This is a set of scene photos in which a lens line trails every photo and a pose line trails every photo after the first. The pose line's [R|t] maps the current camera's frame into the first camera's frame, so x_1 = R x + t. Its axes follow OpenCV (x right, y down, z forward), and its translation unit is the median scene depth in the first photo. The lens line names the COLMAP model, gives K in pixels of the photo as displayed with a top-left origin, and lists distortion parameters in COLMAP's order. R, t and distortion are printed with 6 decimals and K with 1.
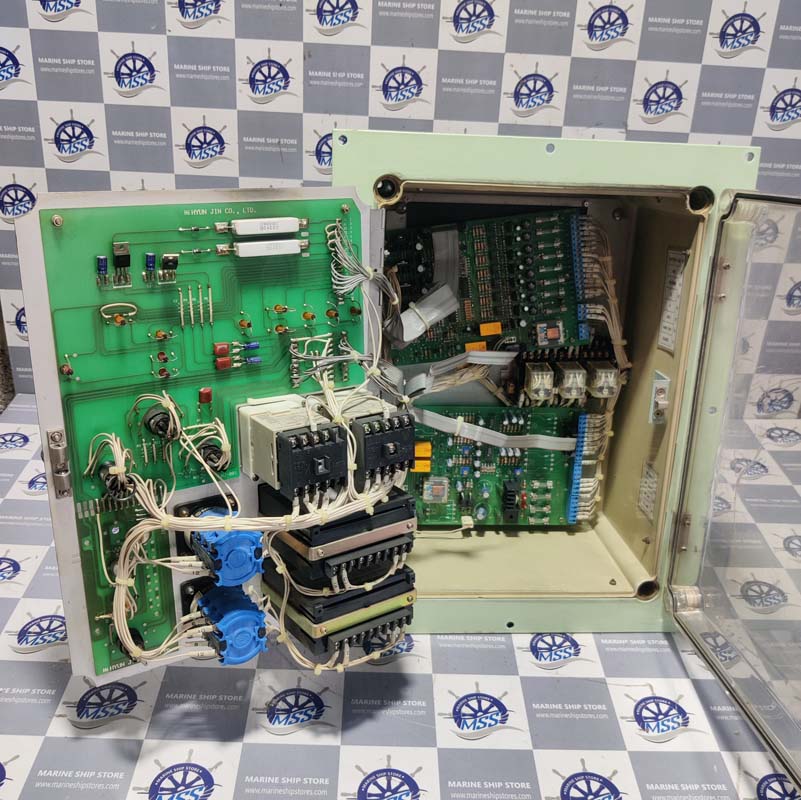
lens RADIAL K [[874.0, 0, 400.5], [0, 874.0, 400.0], [0, 0, 1]] dist [0.110565, -0.349497]
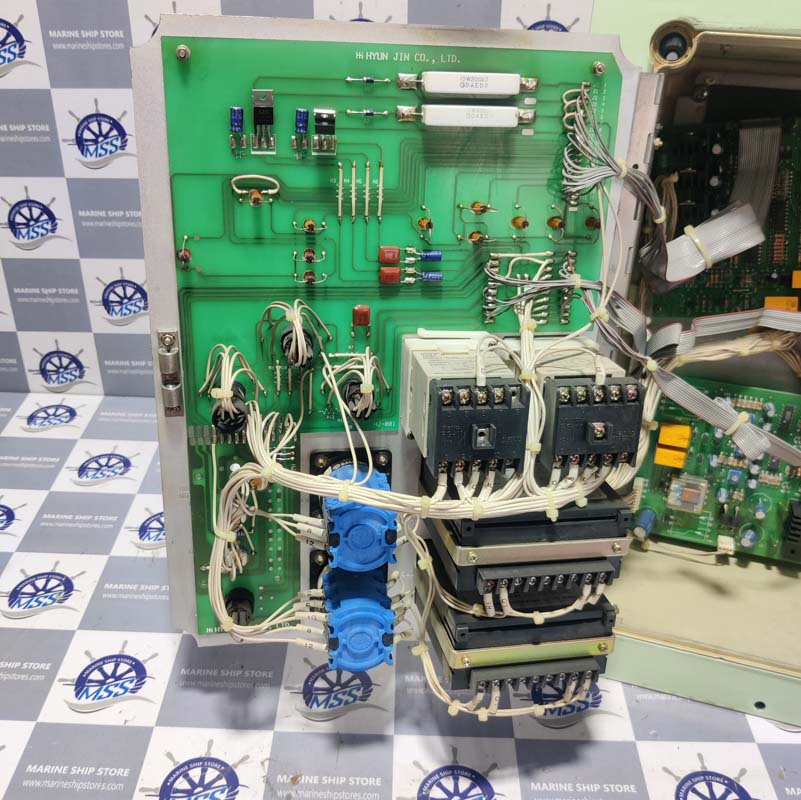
lens RADIAL K [[840.8, 0, 360.3], [0, 840.8, 398.5], [0, 0, 1]] dist [0.072987, -0.202013]
pose [[0.913212, 0.165319, -0.372444, 0.046777], [-0.142417, 0.985852, 0.088396, 0.001220], [0.381788, -0.027682, 0.923835, 0.278125]]
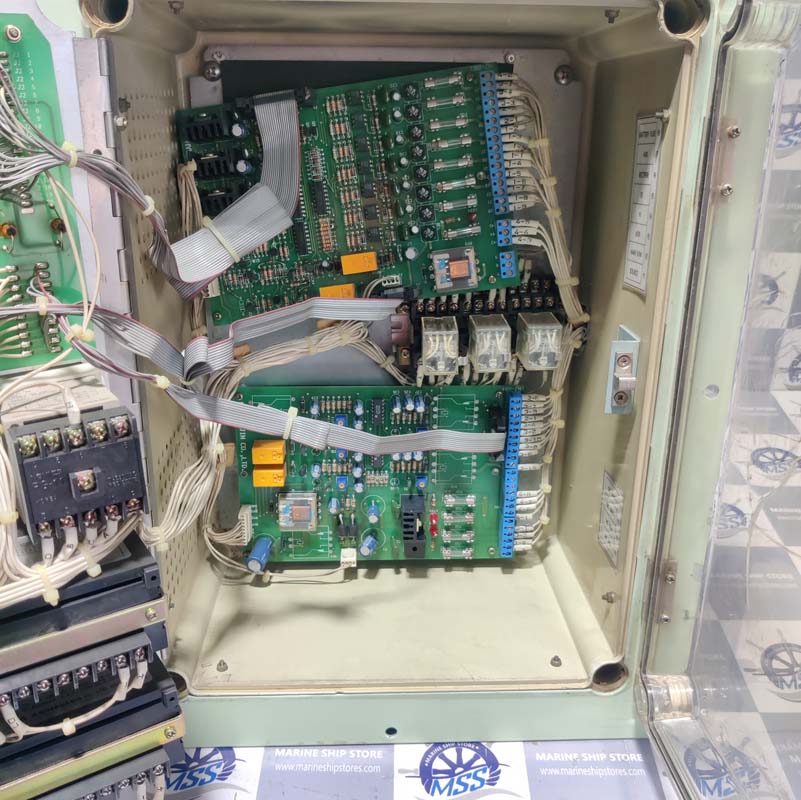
lens RADIAL K [[859.7, 0, 396.5], [0, 859.7, 402.6], [0, 0, 1]] dist [0.059445, -0.168086]
pose [[0.999041, -0.013318, -0.041709, 0.162669], [0.015216, 0.998847, 0.045533, -0.009609], [0.041055, -0.046124, 0.998092, 0.402416]]
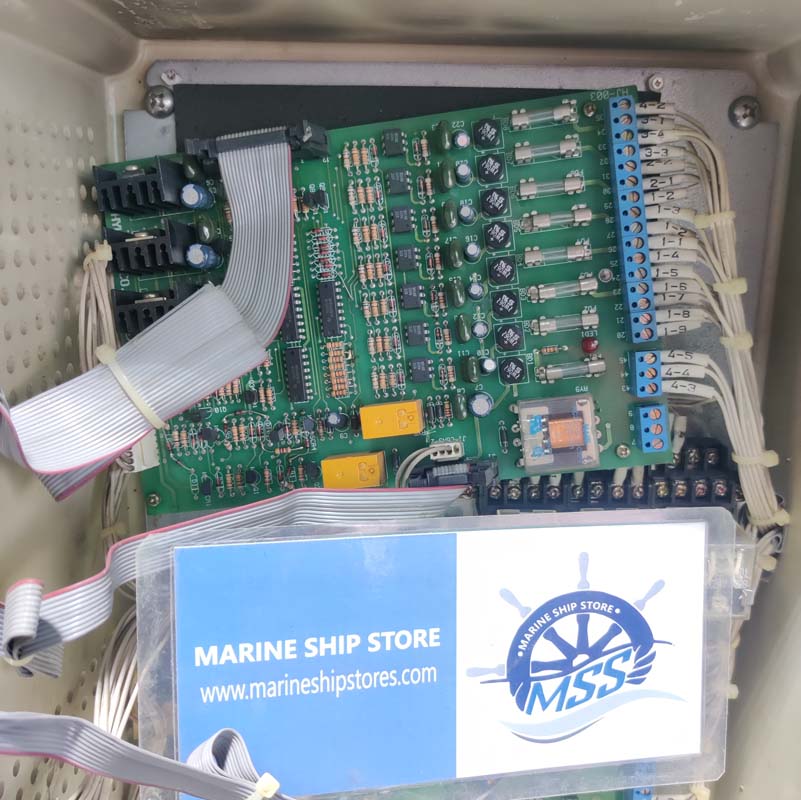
lens RADIAL K [[874.0, 0, 400.5], [0, 874.0, 400.0], [0, 0, 1]] dist [0.110565, -0.349497]
pose [[0.995568, 0.003132, -0.093989, 0.148530], [-0.009663, 0.997562, -0.069108, -0.067926], [0.093543, 0.069710, 0.993172, 0.675096]]
